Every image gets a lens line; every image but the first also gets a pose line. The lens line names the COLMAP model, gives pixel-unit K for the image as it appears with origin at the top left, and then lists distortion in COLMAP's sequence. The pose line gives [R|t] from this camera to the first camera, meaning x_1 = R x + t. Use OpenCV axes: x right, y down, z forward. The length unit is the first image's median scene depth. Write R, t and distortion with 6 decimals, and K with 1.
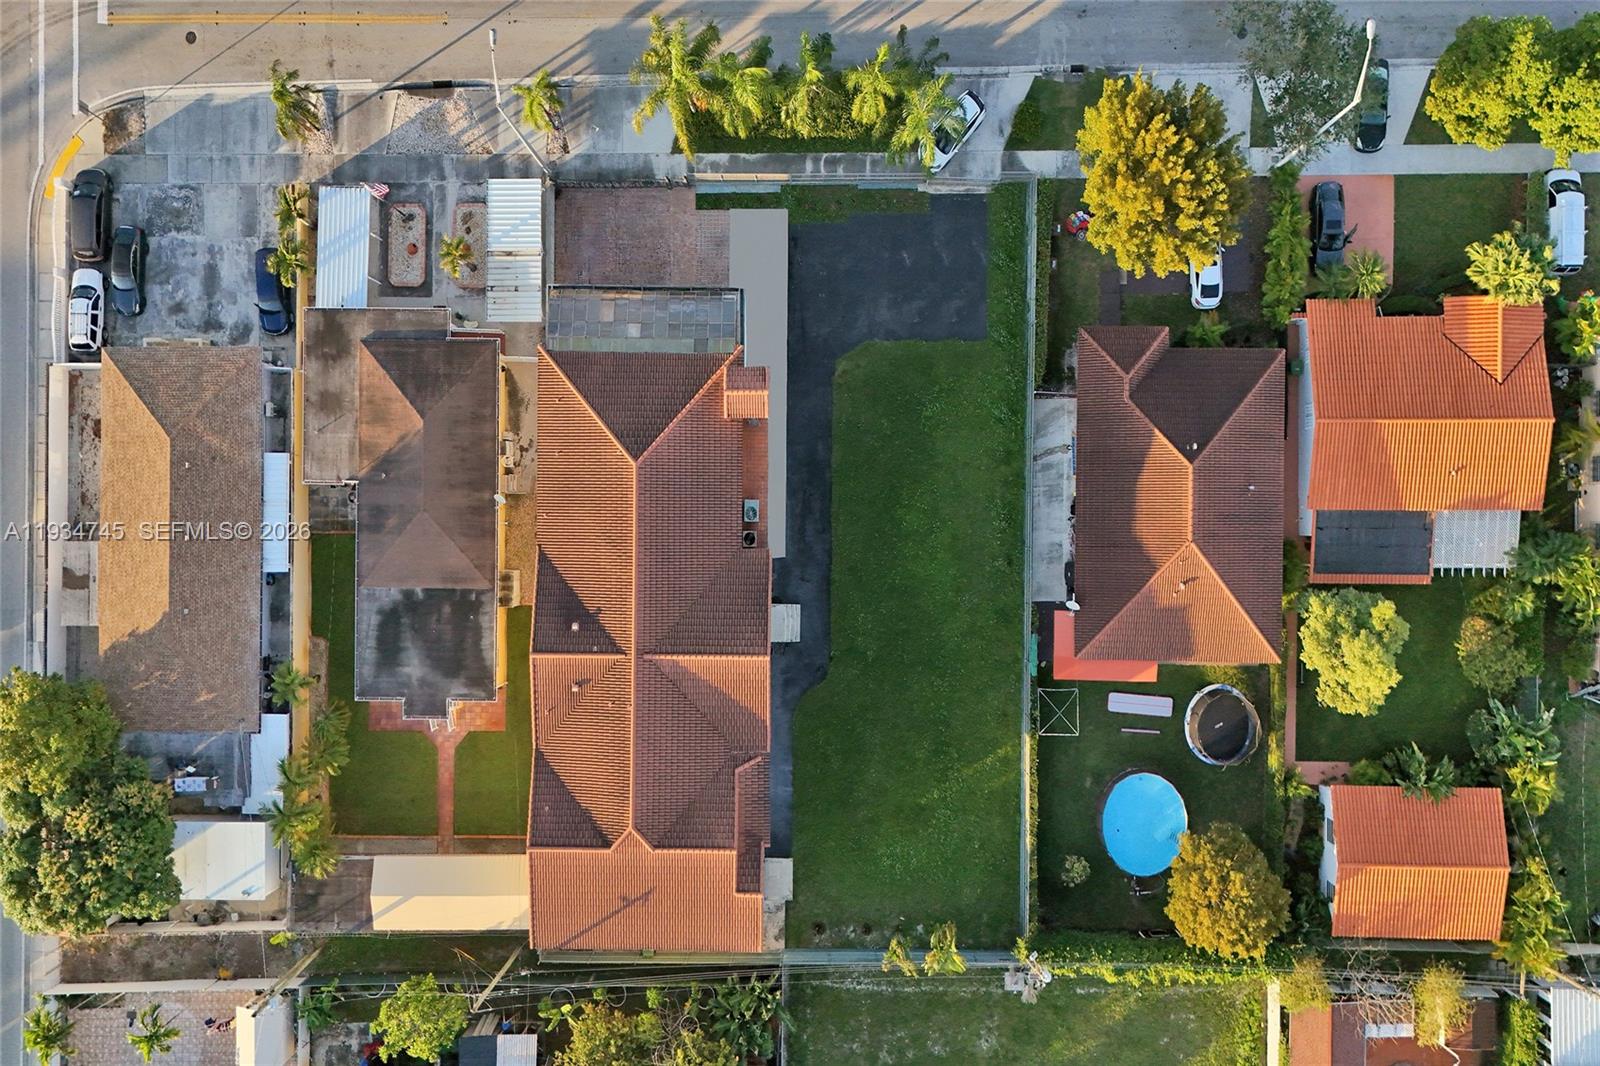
lens RADIAL K [[1149.1, 0, 793.0], [0, 1149.1, 526.4], [0, 0, 1]] dist [0.053632, -0.004428]
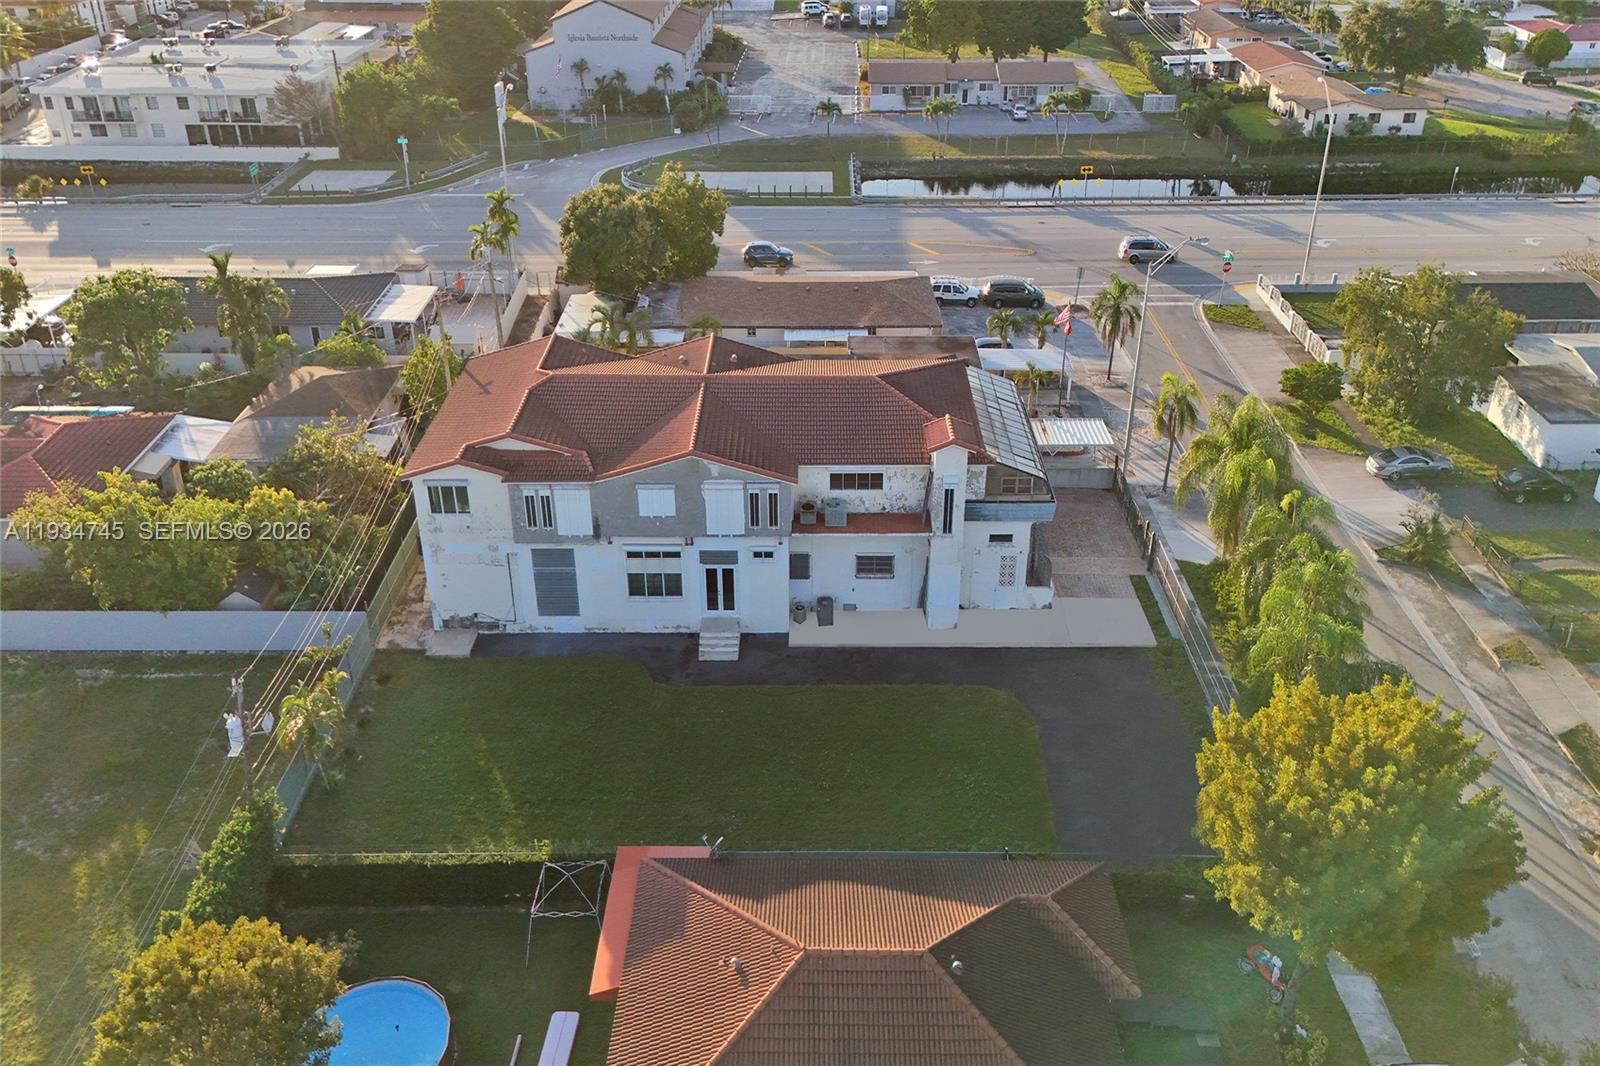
lens RADIAL K [[1149.1, 0, 799.3], [0, 1149.1, 533.3], [0, 0, 1]] dist [0.053632, -0.004428]
pose [[0.002666, 0.455921, -0.890016, 0.796415], [-0.999770, 0.020139, 0.007322, 0.008601], [0.021262, 0.889793, 0.455870, 0.488602]]
